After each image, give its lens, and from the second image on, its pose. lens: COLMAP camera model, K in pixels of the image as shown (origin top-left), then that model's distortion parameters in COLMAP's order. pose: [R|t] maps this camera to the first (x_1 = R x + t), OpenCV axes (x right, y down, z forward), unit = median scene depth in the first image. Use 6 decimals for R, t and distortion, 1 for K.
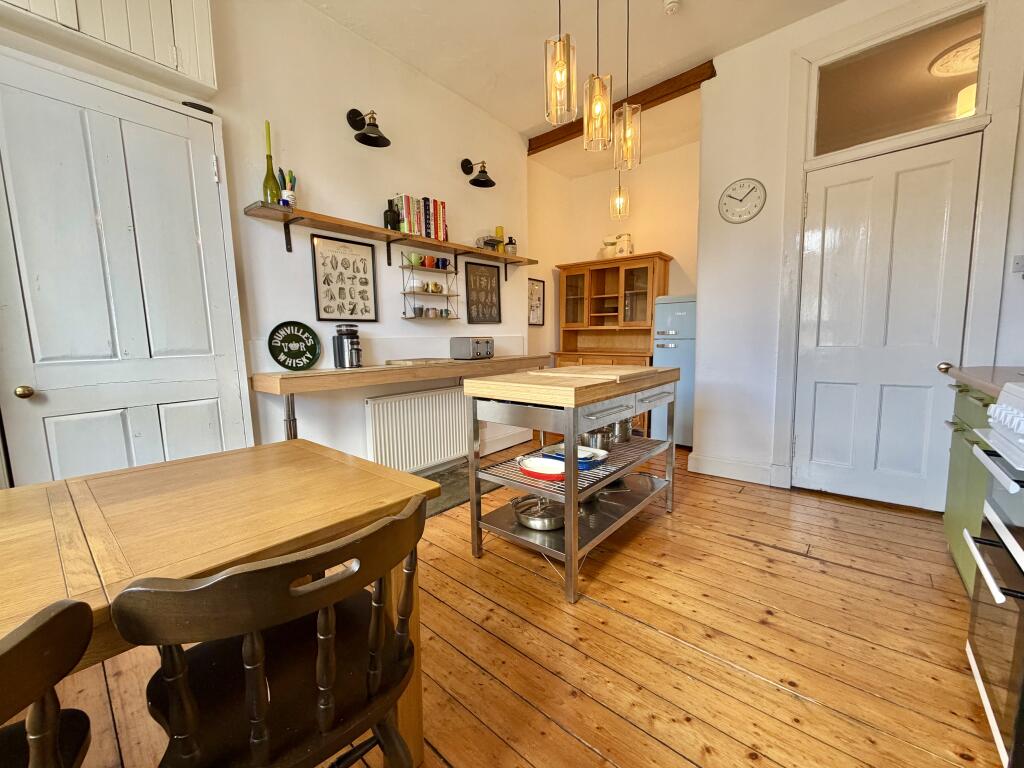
lens RADIAL K [[407.7, 0, 512.0], [0, 407.7, 384.0], [0, 0, 1]] dist [-0.007630, -0.000029]
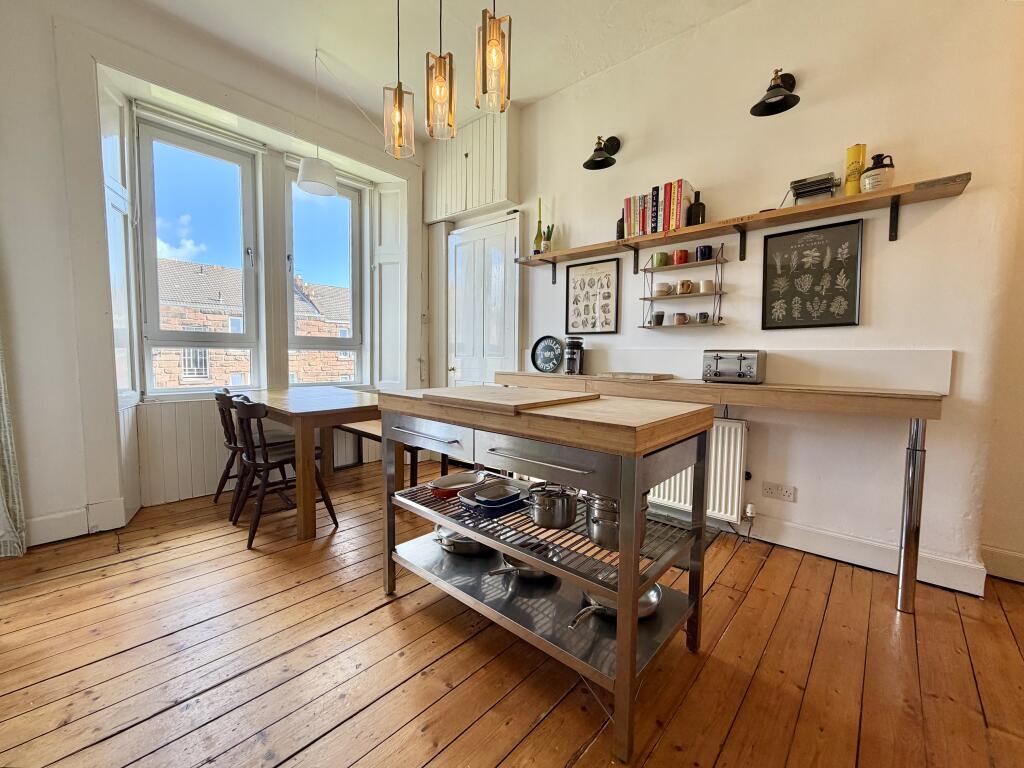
lens RADIAL K [[425.2, 0, 512.0], [0, 425.2, 384.0], [0, 0, 1]] dist [0.000241, 0.000043]
pose [[-0.027305, 0.086061, -0.995916, 0.750166], [-0.126159, 0.988024, 0.088838, -0.090946], [0.991634, 0.128069, -0.016121, 0.790363]]
